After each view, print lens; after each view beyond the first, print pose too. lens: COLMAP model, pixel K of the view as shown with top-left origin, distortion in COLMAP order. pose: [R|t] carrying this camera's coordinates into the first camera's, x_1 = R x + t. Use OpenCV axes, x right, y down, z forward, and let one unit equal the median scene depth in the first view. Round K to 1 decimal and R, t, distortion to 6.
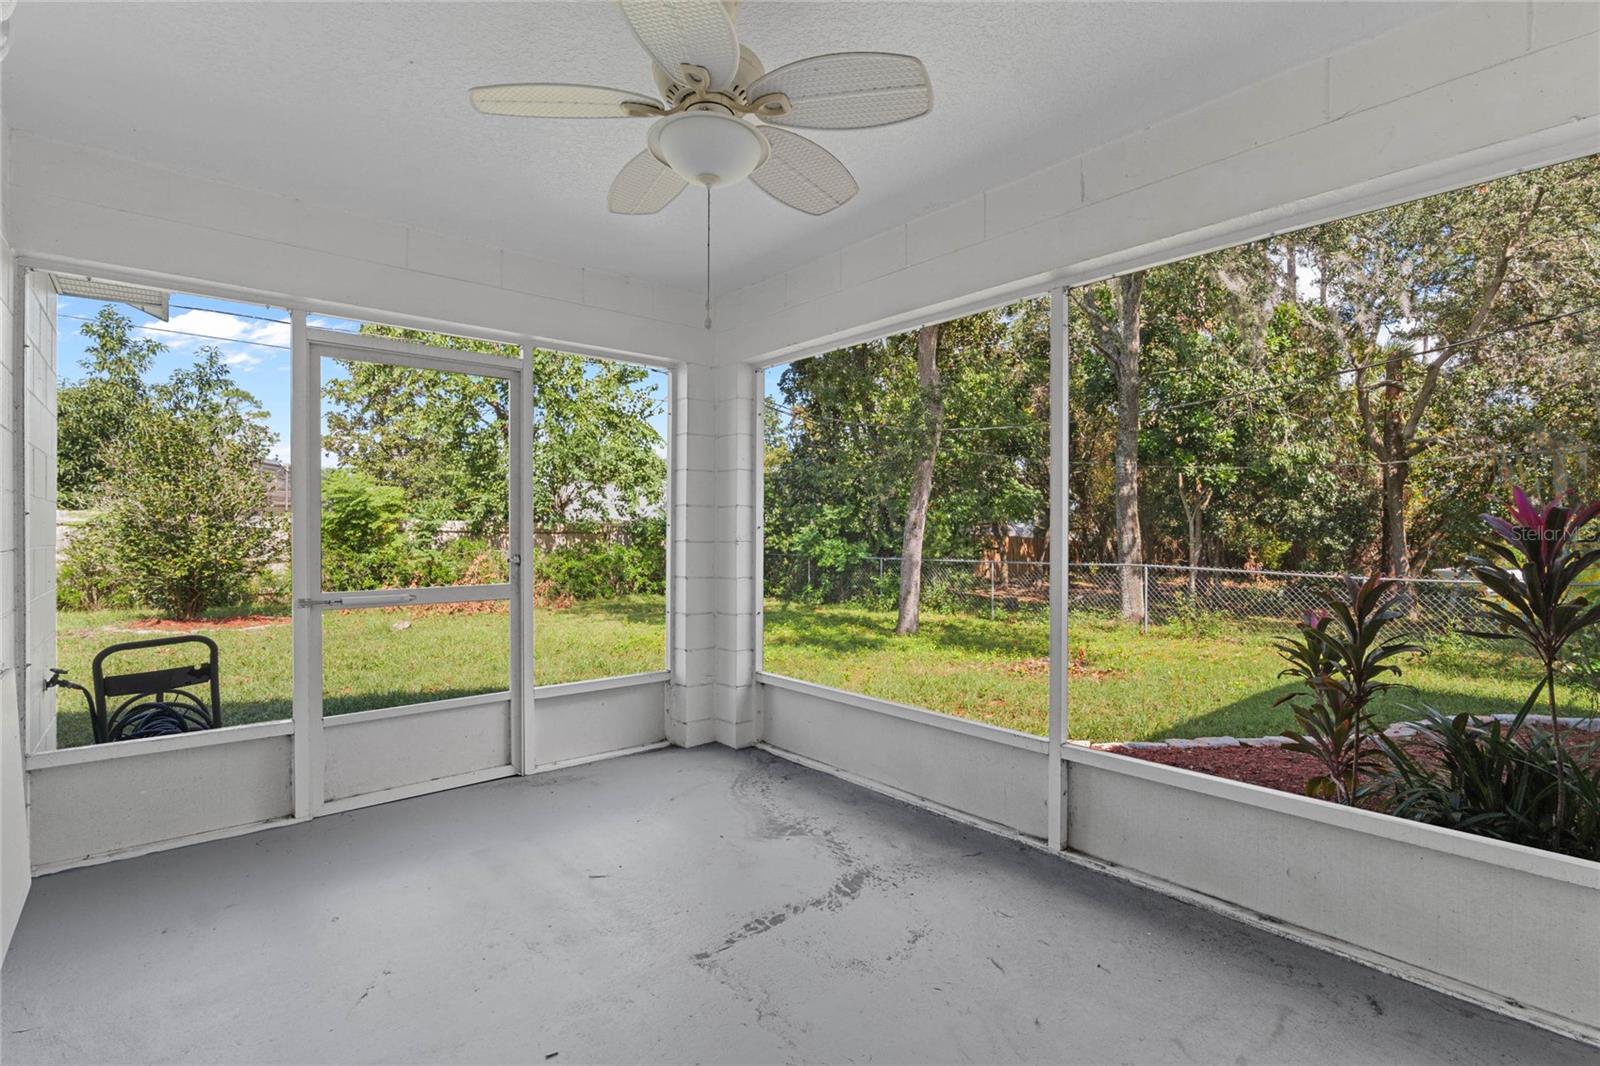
lens RADIAL K [[742.5, 0, 804.8], [0, 742.5, 529.7], [0, 0, 1]] dist [-0.021658, 0.005638]
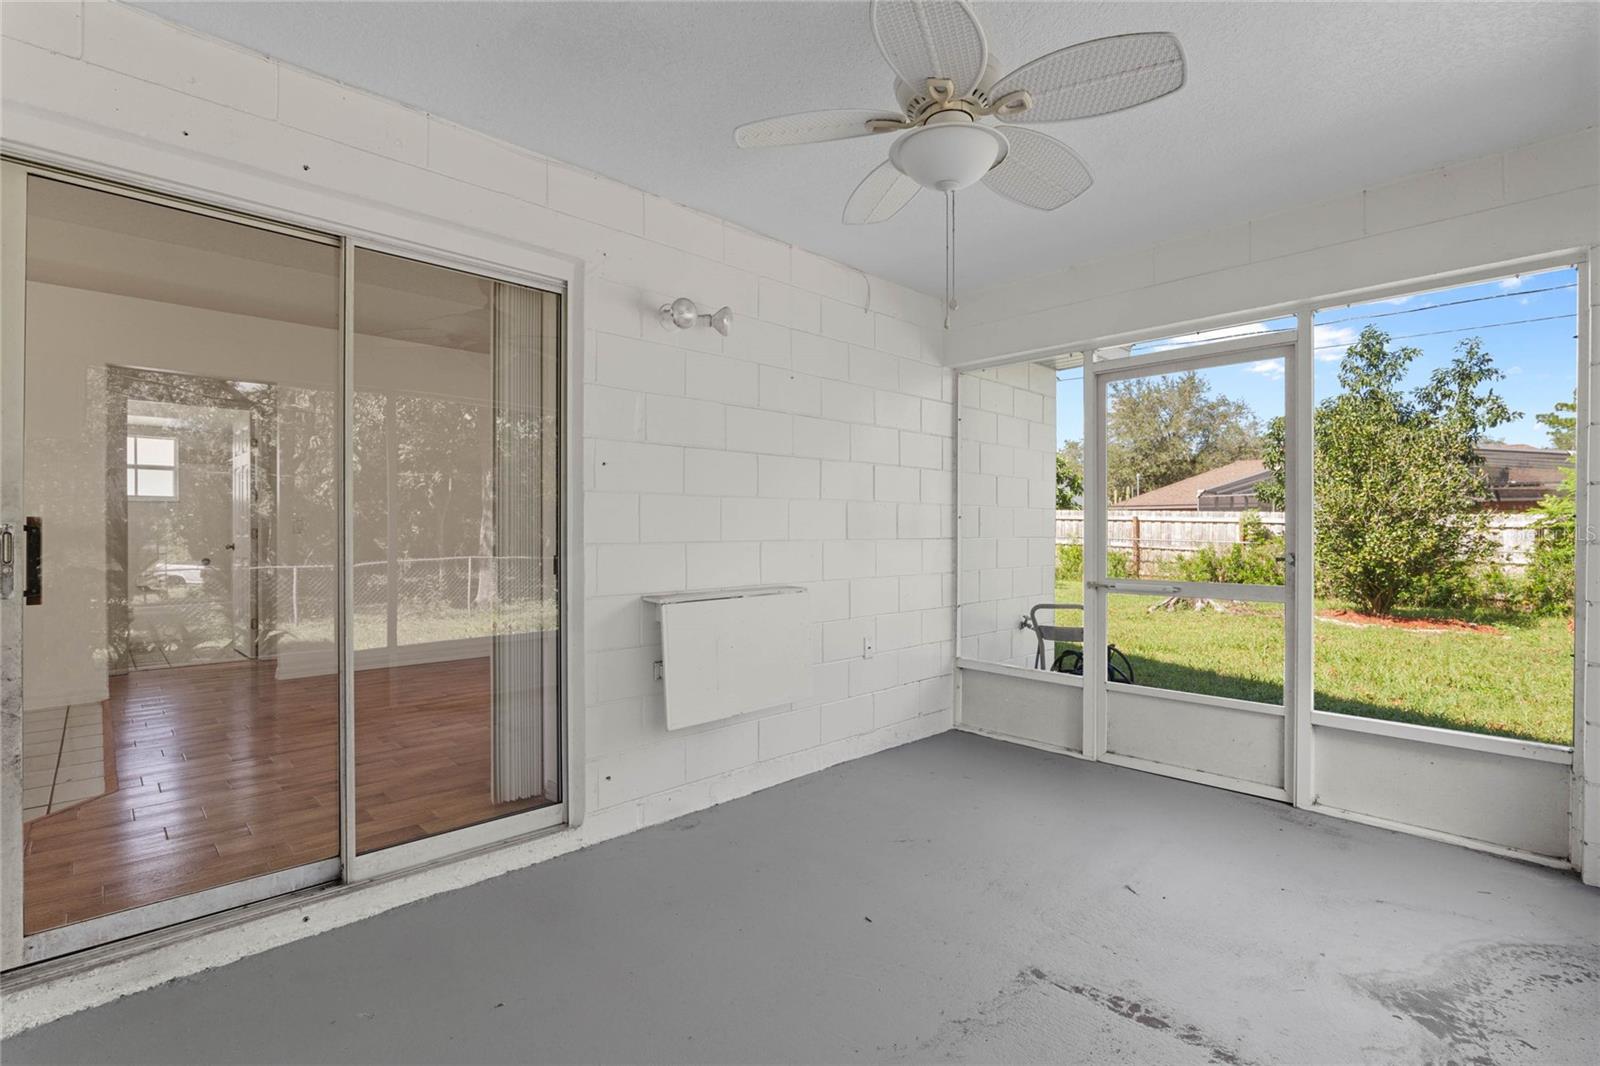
lens RADIAL K [[742.5, 0, 806.9], [0, 742.5, 529.0], [0, 0, 1]] dist [-0.021658, 0.005638]
pose [[0.059555, -0.001765, -0.998223, 0.459929], [0.000357, 0.999998, -0.001747, 0.006282], [0.998225, -0.000252, 0.059556, 0.380685]]
